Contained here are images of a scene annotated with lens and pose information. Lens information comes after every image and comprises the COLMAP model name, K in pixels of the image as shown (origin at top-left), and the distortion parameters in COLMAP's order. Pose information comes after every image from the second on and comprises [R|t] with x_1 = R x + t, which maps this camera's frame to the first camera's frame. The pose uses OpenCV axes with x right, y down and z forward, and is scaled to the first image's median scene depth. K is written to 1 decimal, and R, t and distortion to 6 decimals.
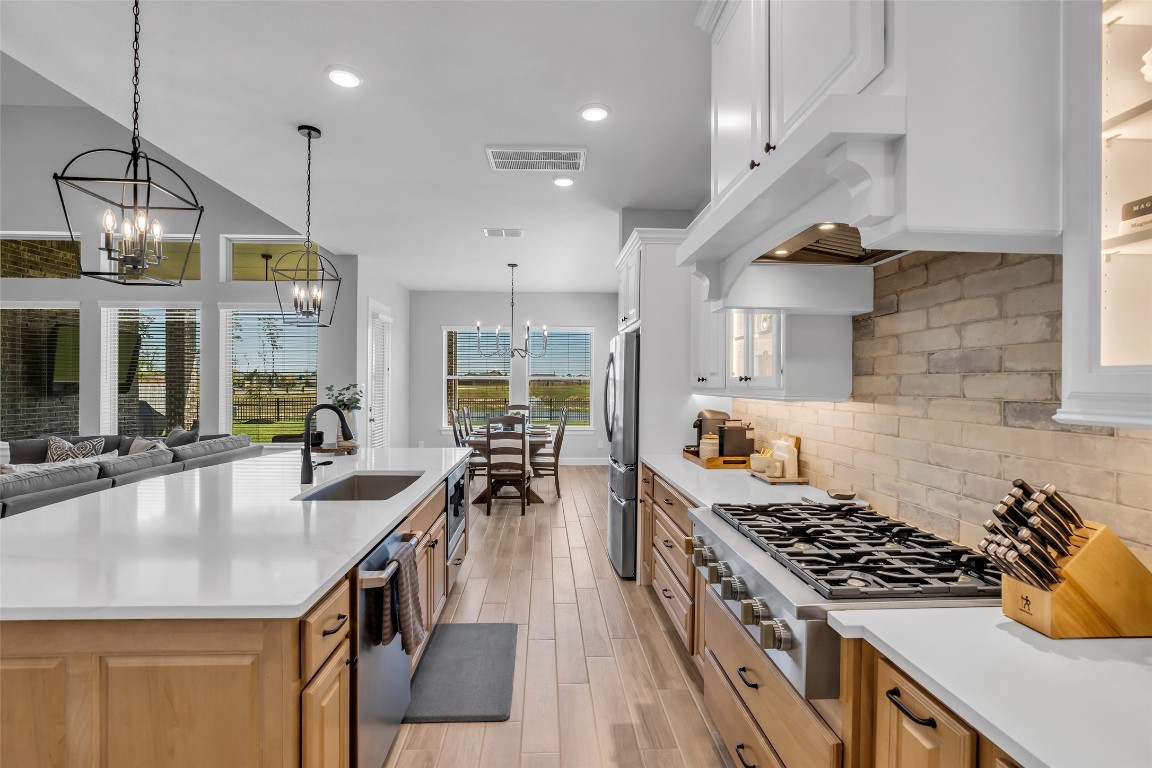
lens RADIAL K [[527.8, 0, 572.3], [0, 527.8, 386.0], [0, 0, 1]] dist [-0.012222, 0.000524]
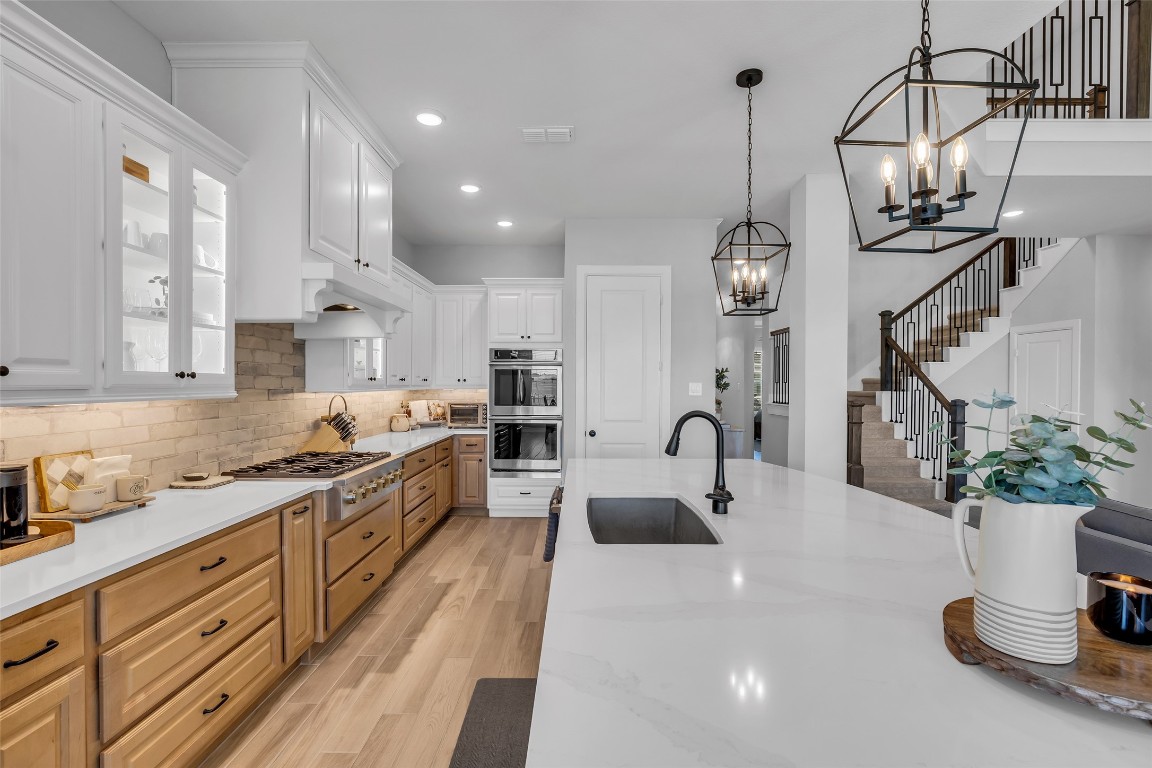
lens RADIAL K [[525.0, 0, 572.9], [0, 525.0, 392.0], [0, 0, 1]] dist [-0.018722, 0.004211]
pose [[-0.997896, -0.010738, 0.063937, -0.325364], [-0.009283, 0.999692, 0.023016, -0.011770], [-0.064165, 0.022374, -0.997688, 1.751800]]
